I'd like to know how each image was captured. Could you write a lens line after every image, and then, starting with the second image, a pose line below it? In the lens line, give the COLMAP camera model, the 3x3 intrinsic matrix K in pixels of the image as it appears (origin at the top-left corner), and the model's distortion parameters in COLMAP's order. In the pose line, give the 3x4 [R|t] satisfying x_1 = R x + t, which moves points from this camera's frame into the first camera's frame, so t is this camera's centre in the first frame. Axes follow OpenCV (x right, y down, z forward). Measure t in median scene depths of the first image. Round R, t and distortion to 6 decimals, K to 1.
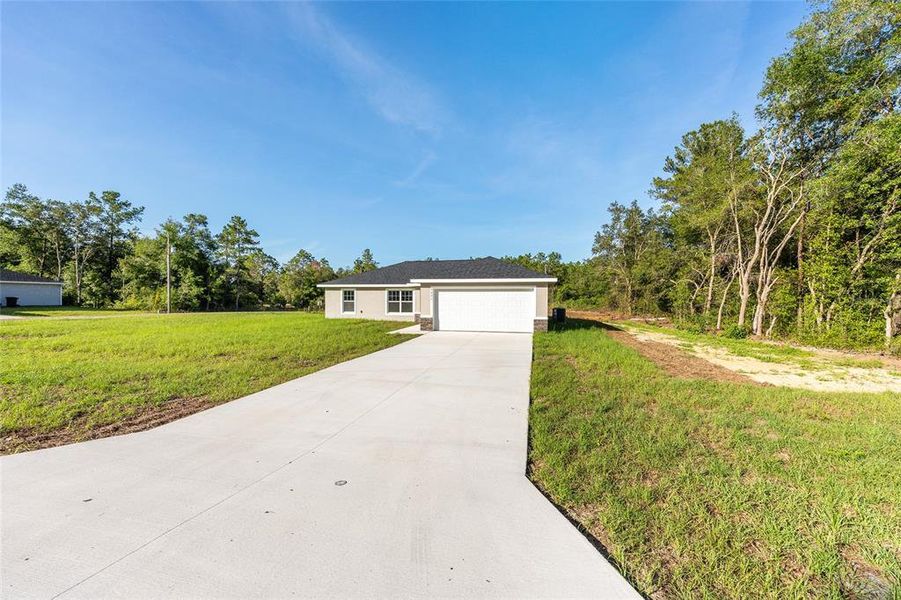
lens RADIAL K [[359.4, 0, 450.5], [0, 359.4, 300.0], [0, 0, 1]] dist [-0.000032, -0.000559]
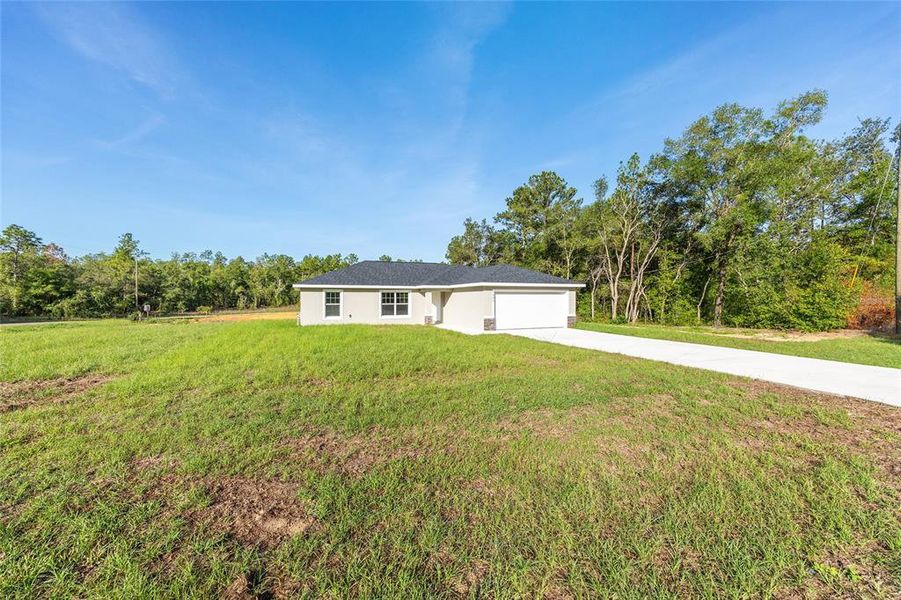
lens RADIAL K [[359.4, 0, 450.5], [0, 359.4, 300.0], [0, 0, 1]] dist [-0.000032, -0.000559]
pose [[0.816041, -0.006163, 0.577961, -0.550689], [0.007647, 0.999971, -0.000133, -0.004558], [-0.577943, 0.004528, 0.816065, 0.132366]]
